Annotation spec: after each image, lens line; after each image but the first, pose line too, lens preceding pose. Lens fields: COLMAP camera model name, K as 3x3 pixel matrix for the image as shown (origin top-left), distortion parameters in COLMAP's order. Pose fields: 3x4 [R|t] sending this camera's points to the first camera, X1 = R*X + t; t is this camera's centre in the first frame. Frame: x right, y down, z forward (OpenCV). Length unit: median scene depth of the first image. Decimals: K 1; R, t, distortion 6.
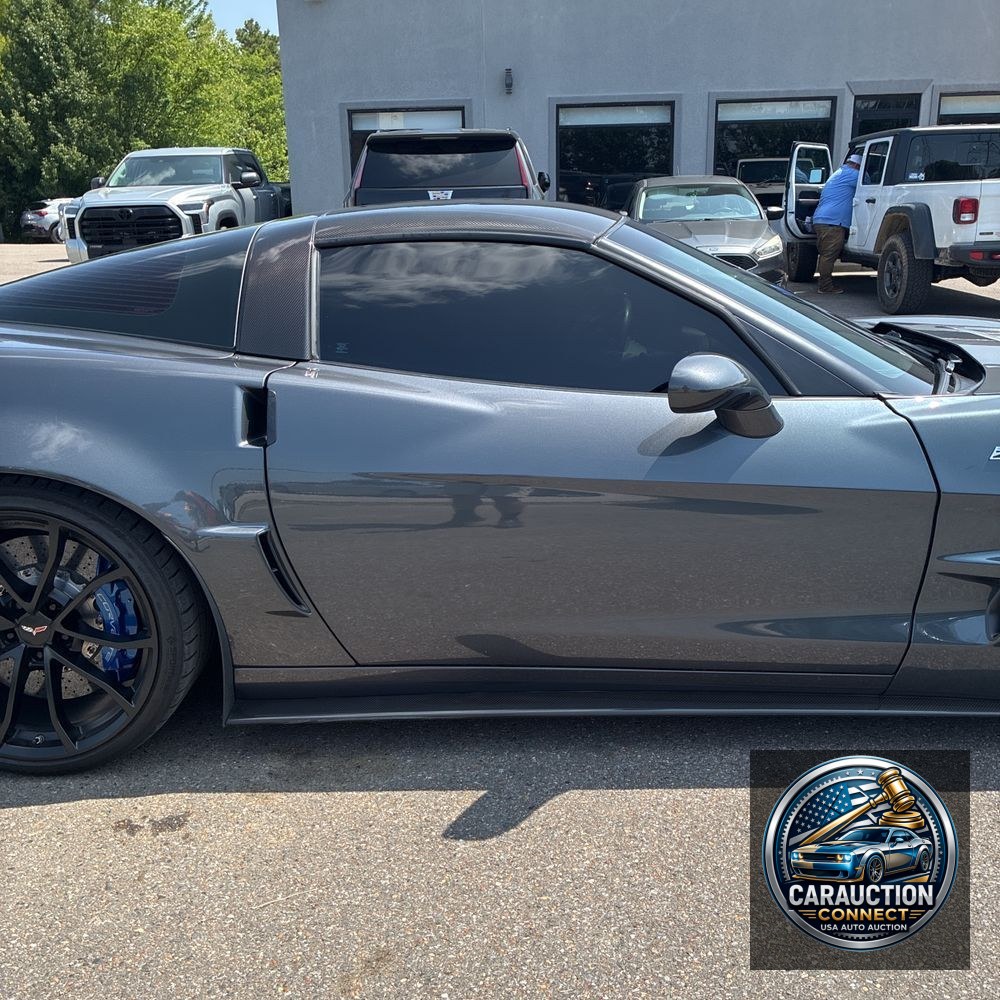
lens RADIAL K [[1014.1, 0, 507.0], [0, 1014.1, 496.1], [0, 0, 1]] dist [0.025147, 0.000000]
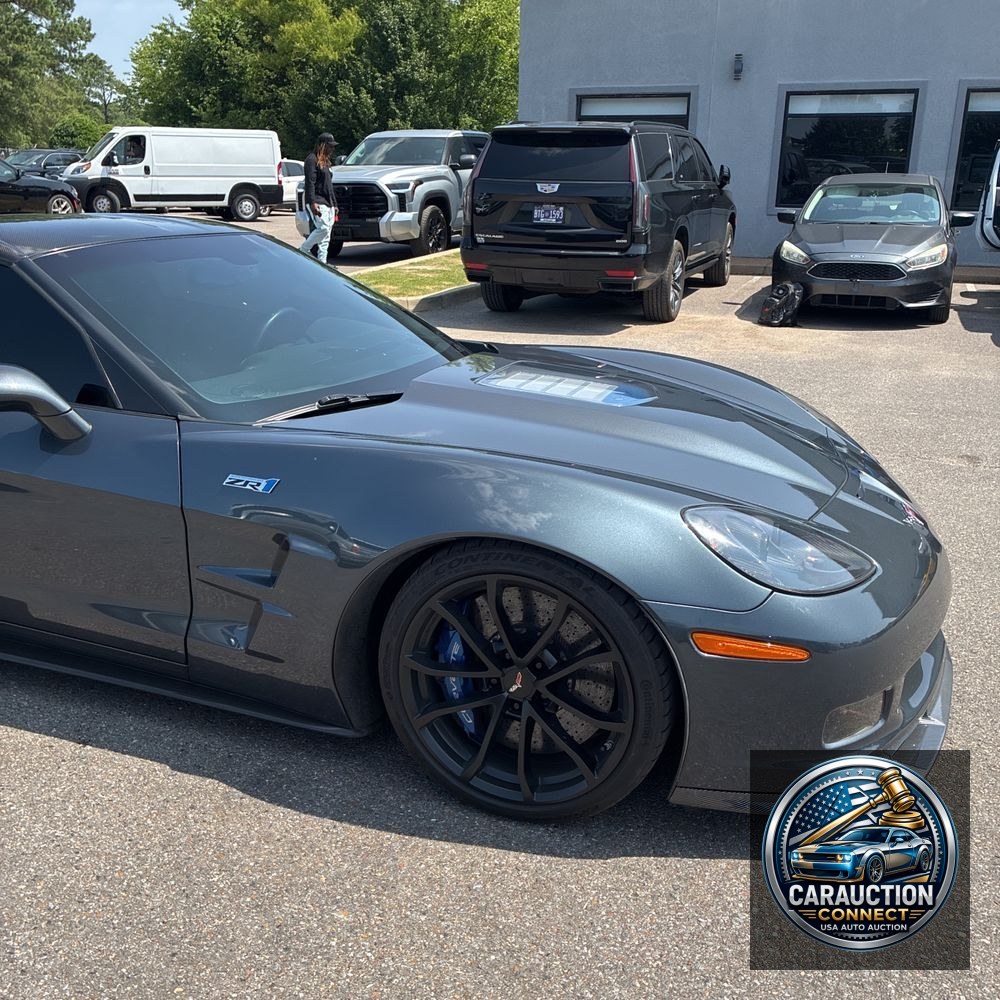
lens RADIAL K [[1014.1, 0, 501.3], [0, 1014.1, 498.1], [0, 0, 1]] dist [0.025147, 0.000000]
pose [[0.941313, 0.135582, -0.309106, 0.183546], [-0.128425, 0.990765, 0.043486, -0.017647], [0.312147, -0.001237, 0.950033, 0.006979]]
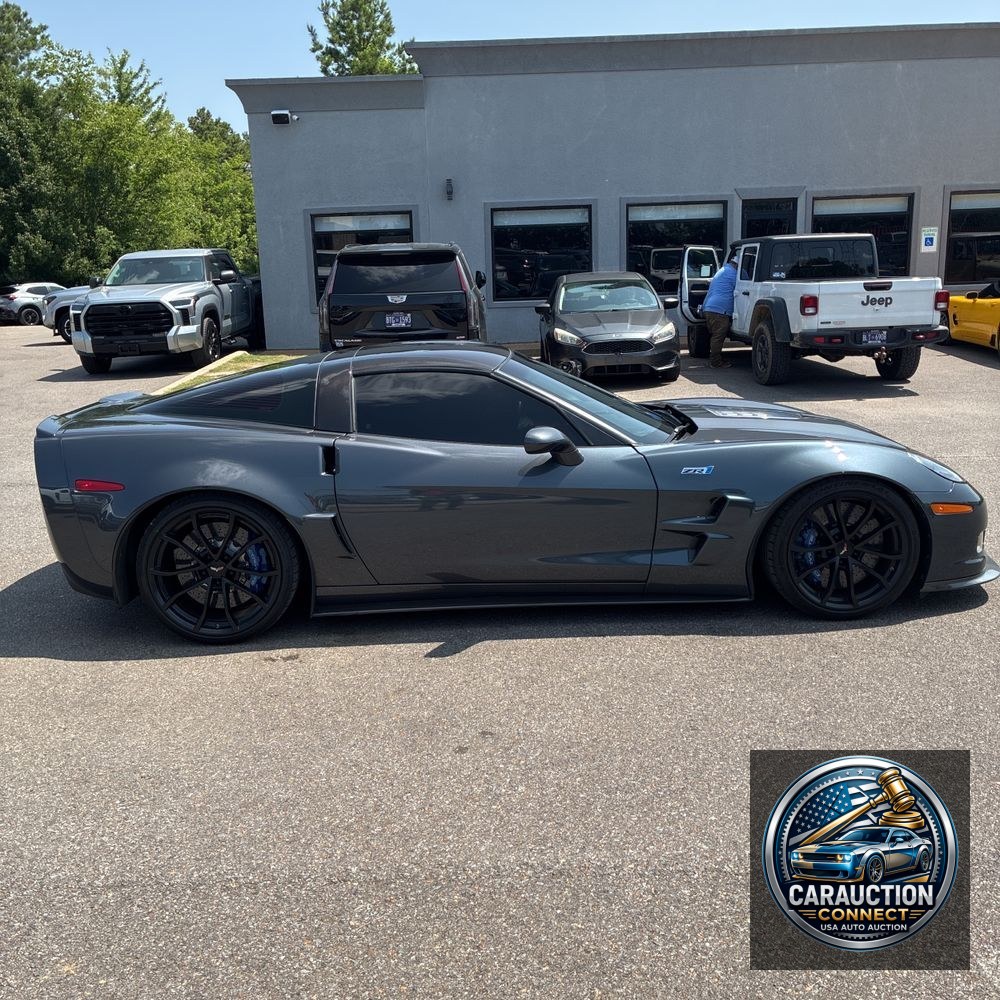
lens RADIAL K [[1014.1, 0, 496.2], [0, 1014.1, 497.3], [0, 0, 1]] dist [0.025147, 0.000000]
pose [[0.998975, -0.021653, 0.039749, 0.001430], [0.024088, 0.997795, -0.061848, 0.022390], [-0.038322, 0.062742, 0.997294, -0.179864]]
